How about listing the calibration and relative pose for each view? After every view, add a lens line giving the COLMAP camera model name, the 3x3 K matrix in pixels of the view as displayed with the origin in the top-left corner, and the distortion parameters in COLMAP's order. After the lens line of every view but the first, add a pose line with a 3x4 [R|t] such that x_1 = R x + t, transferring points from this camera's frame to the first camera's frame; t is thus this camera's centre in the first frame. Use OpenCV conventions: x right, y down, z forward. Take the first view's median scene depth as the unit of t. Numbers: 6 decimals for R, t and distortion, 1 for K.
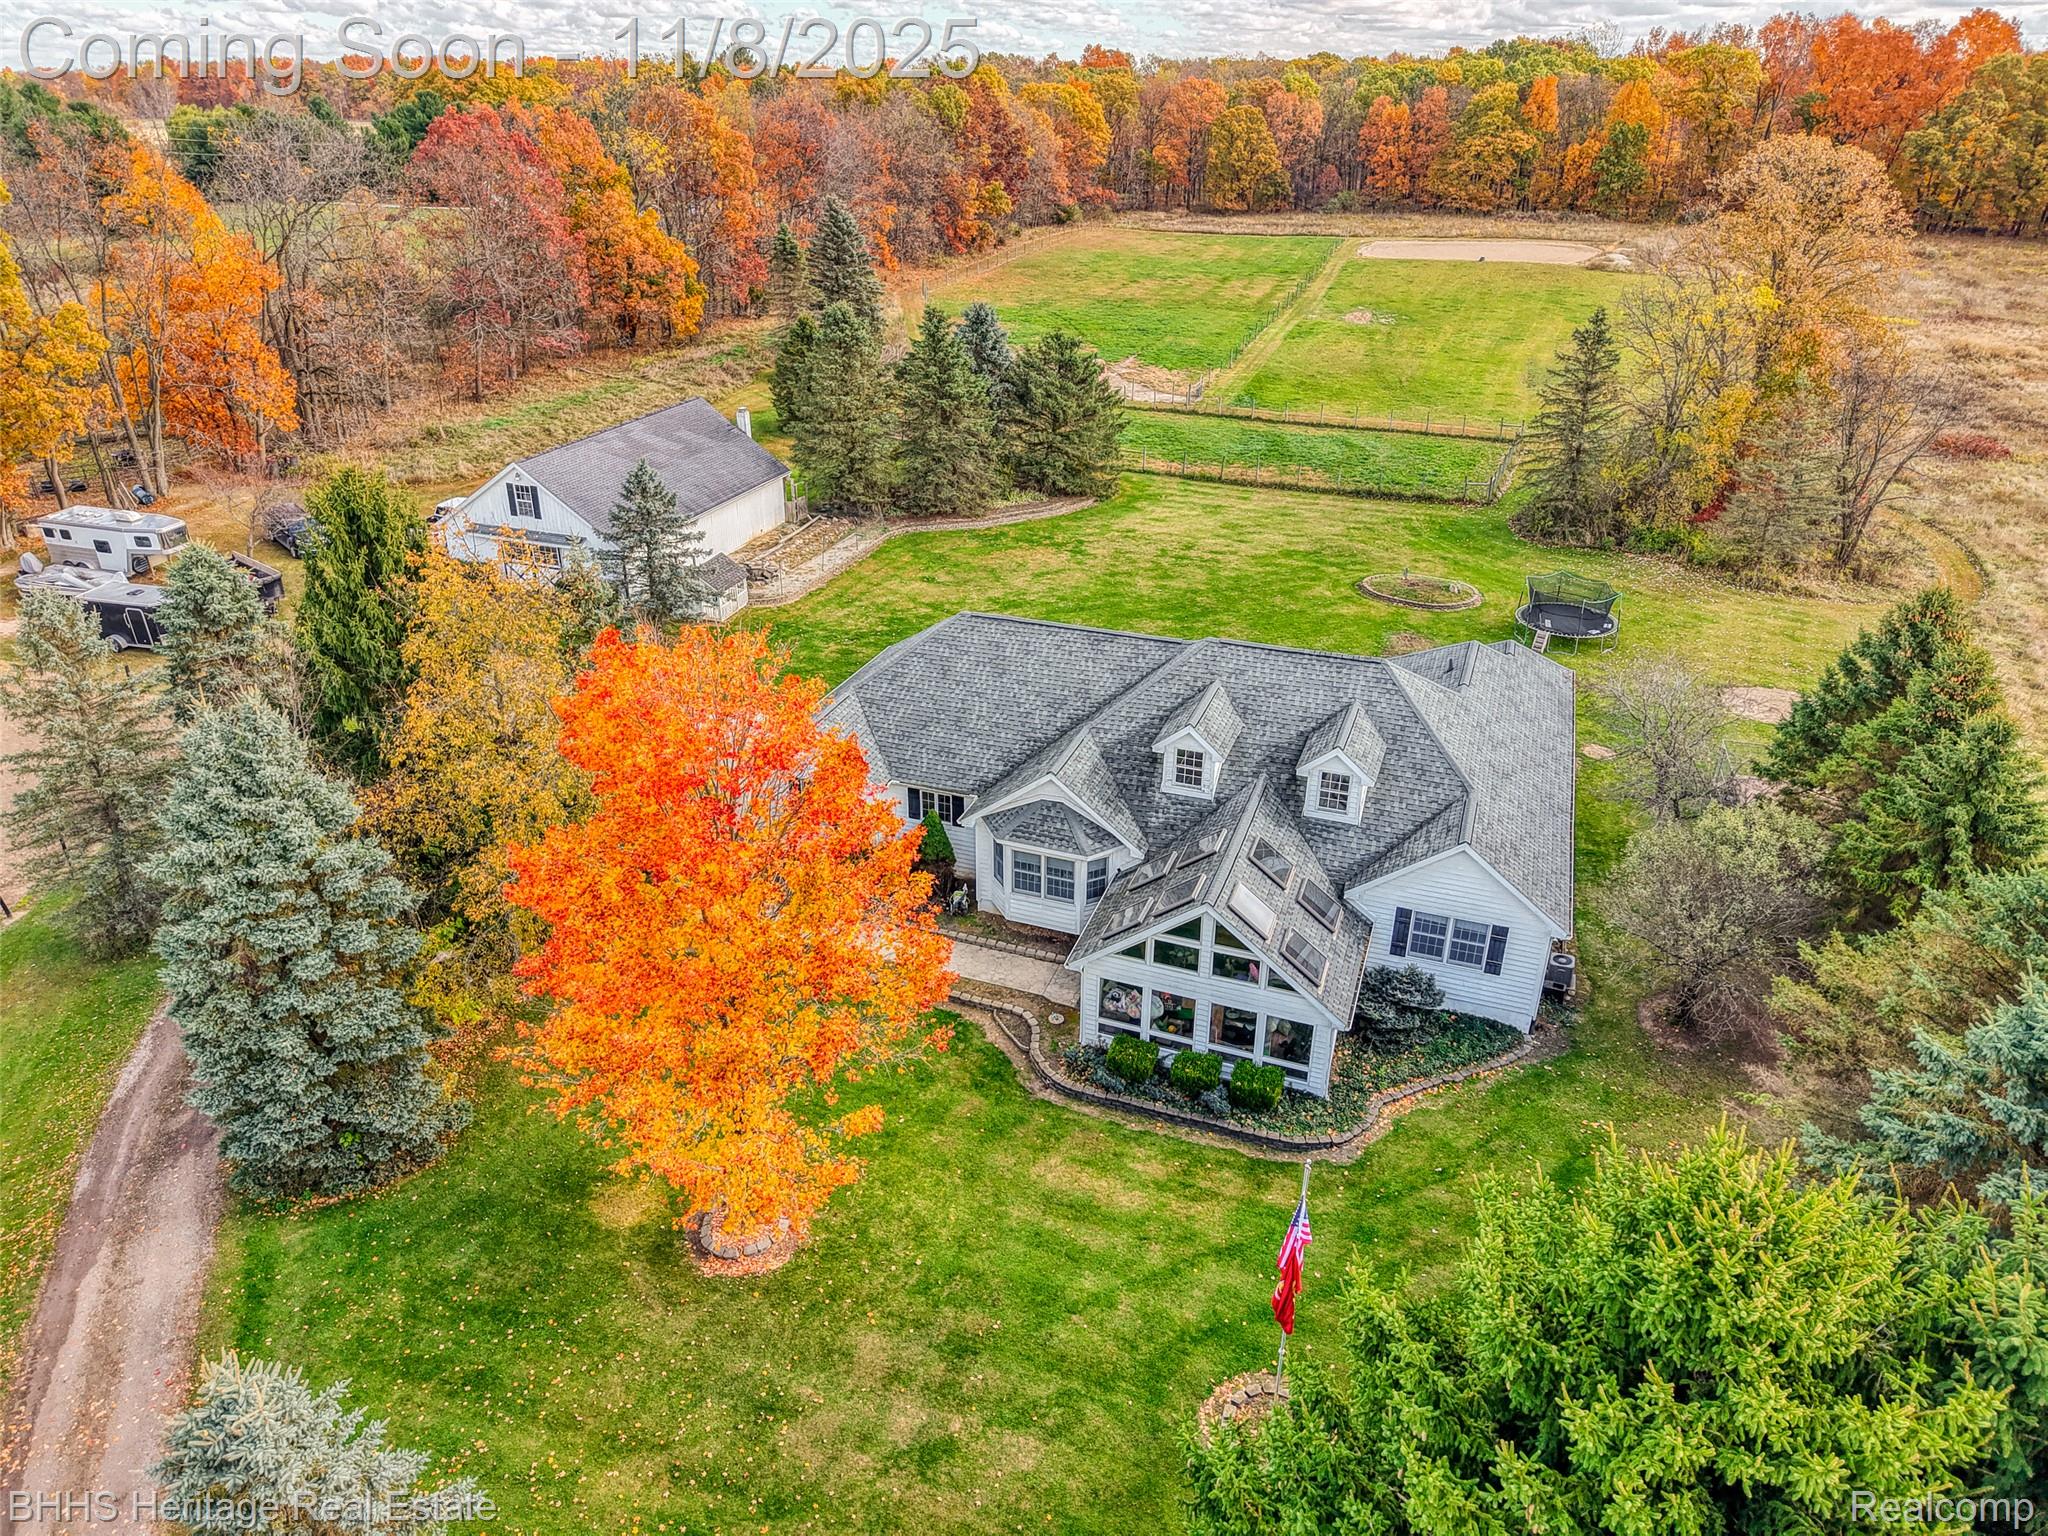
lens RADIAL K [[1357.6, 0, 1020.1], [0, 1357.6, 773.3], [0, 0, 1]] dist [0.015935, -0.012233]
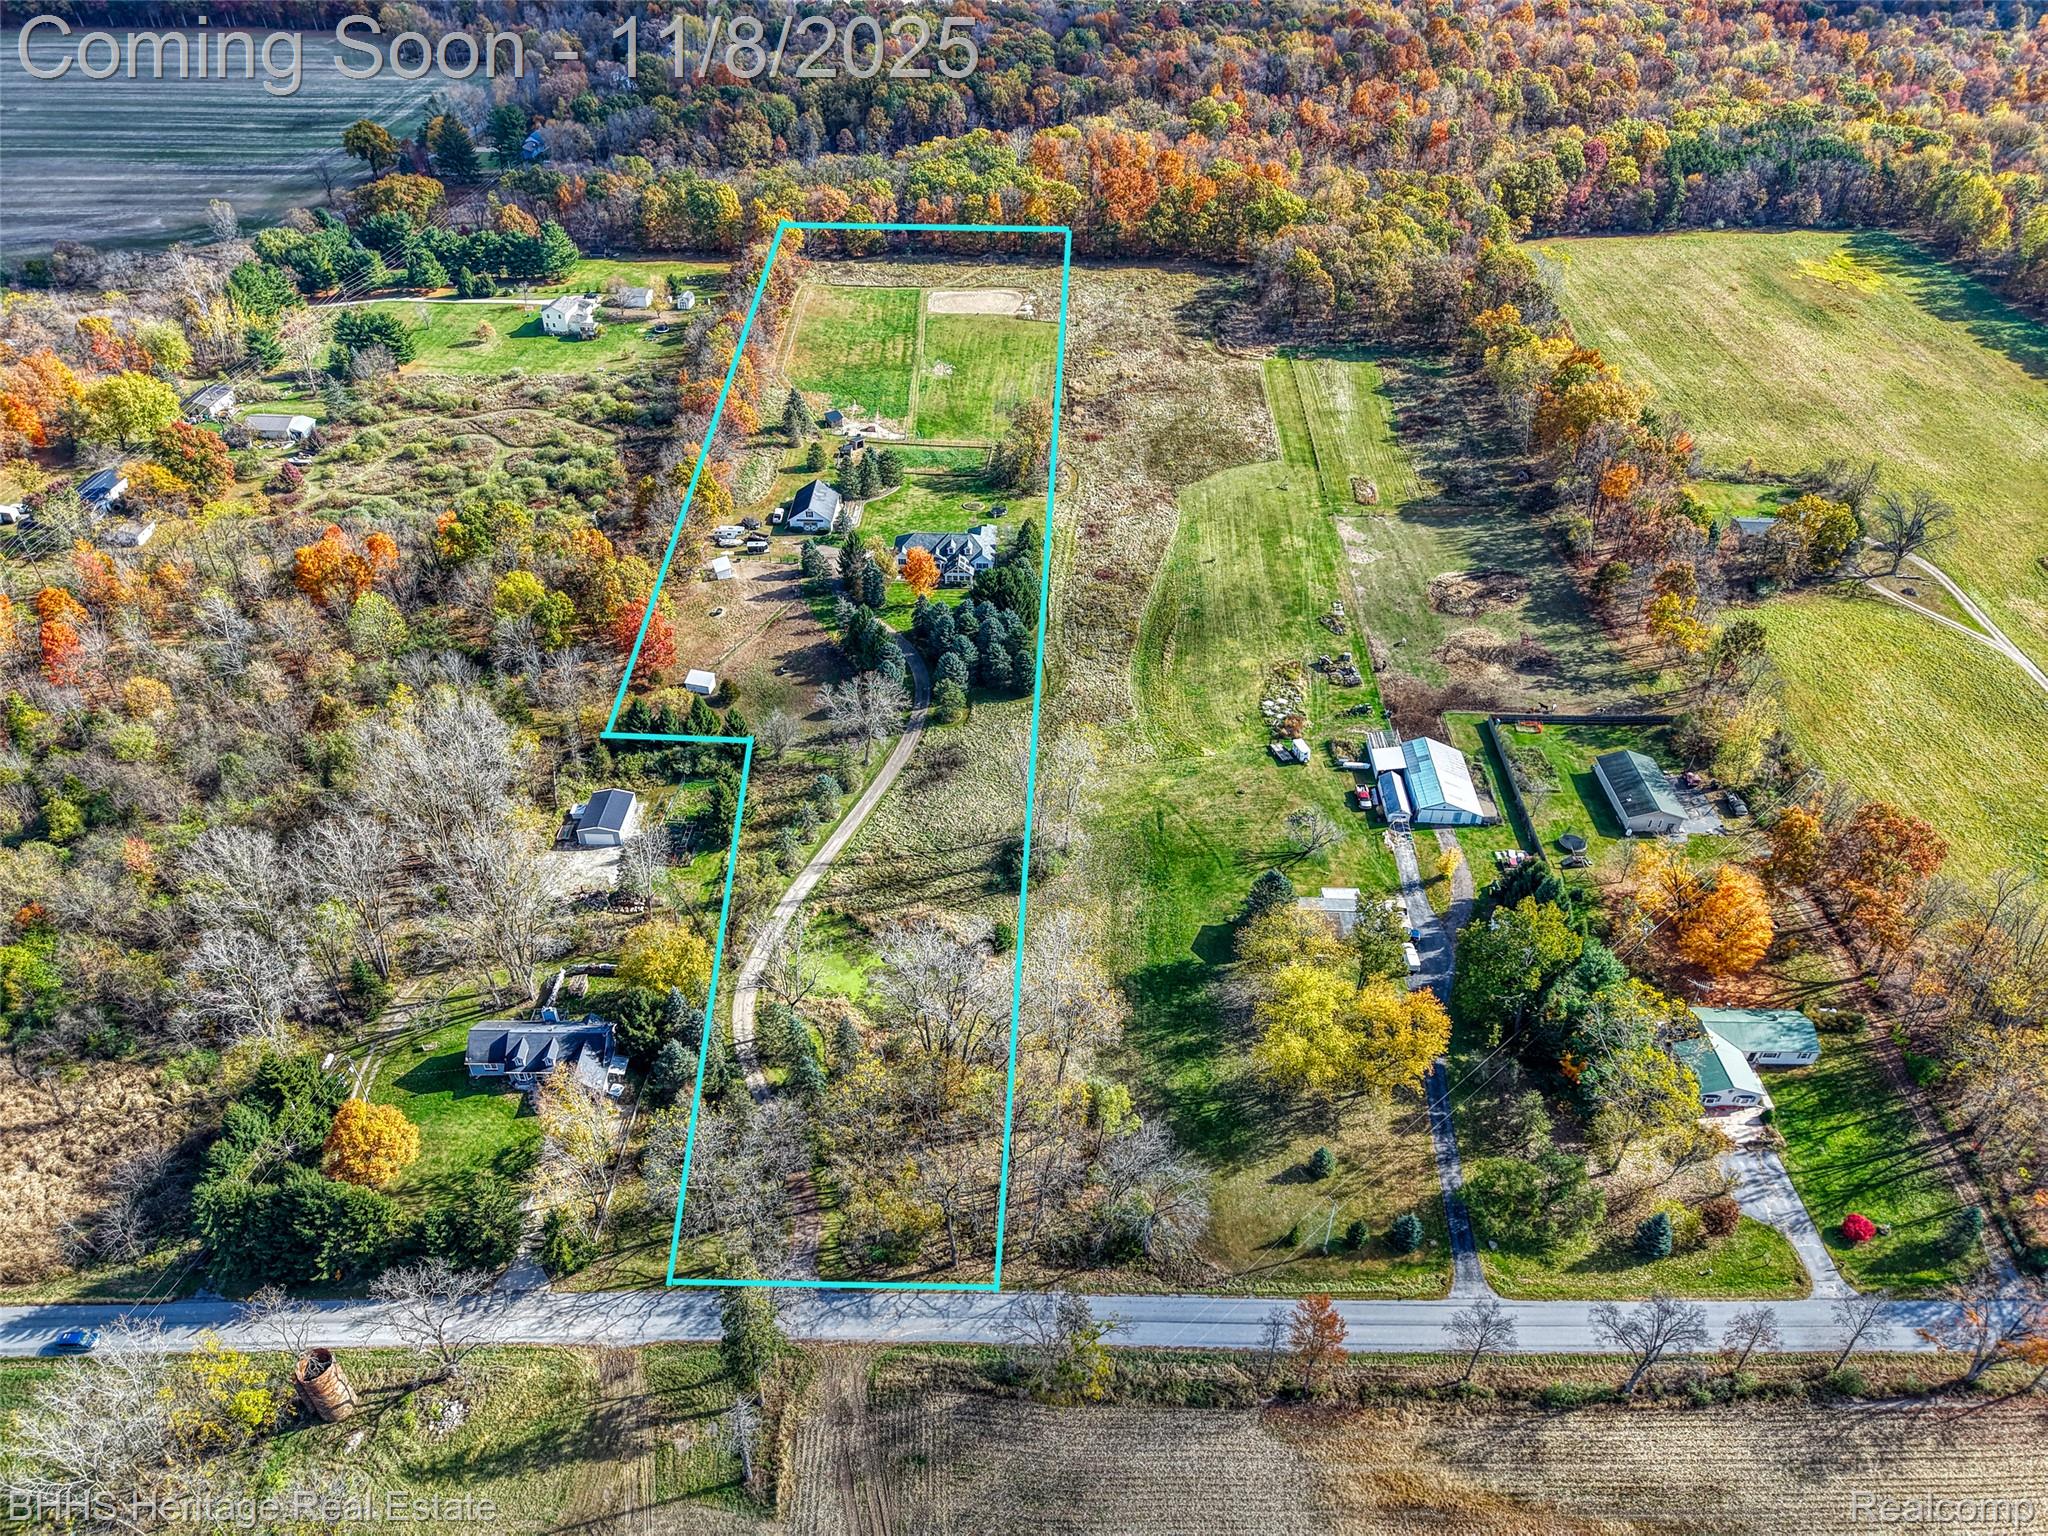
lens RADIAL K [[1357.6, 0, 1022.4], [0, 1357.6, 755.8], [0, 0, 1]] dist [0.015935, -0.012233]
pose [[0.945742, -0.191460, 0.262517, -0.378708], [0.138035, 0.968163, 0.208822, -0.093346], [-0.294140, -0.161255, 0.942061, -1.441916]]
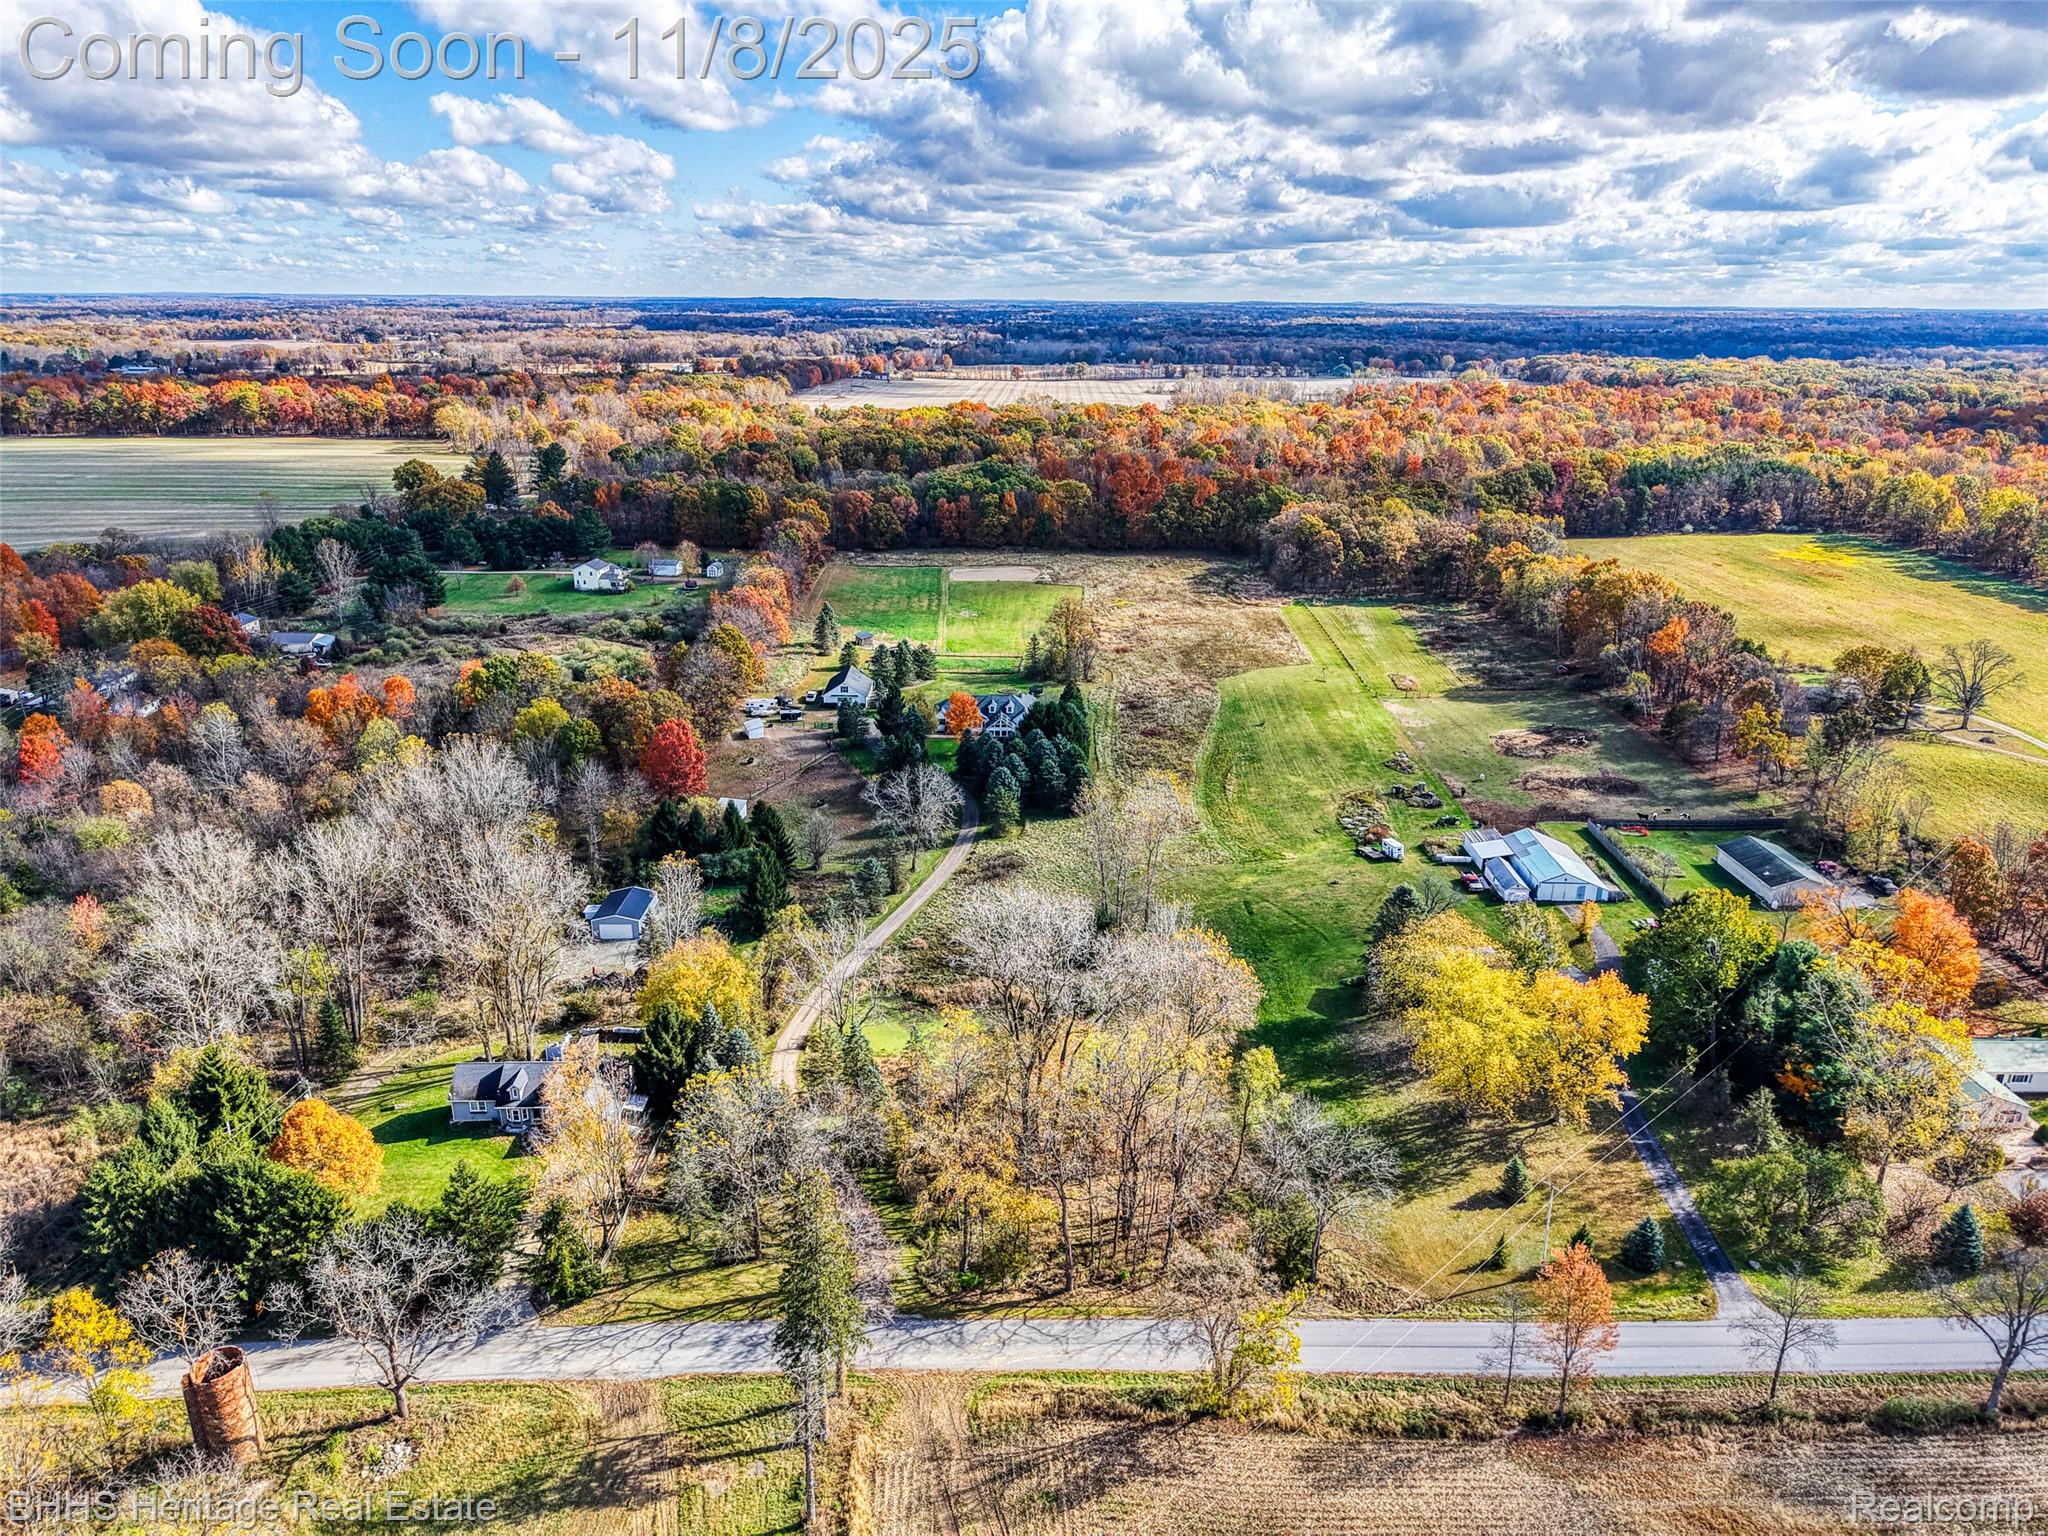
lens RADIAL K [[1357.6, 0, 1019.7], [0, 1357.6, 761.6], [0, 0, 1]] dist [0.015935, -0.012233]
pose [[0.939180, -0.107655, 0.326114, -0.475604], [0.151669, 0.981994, -0.112623, 0.245851], [-0.308118, 0.155235, 0.938598, -1.309645]]
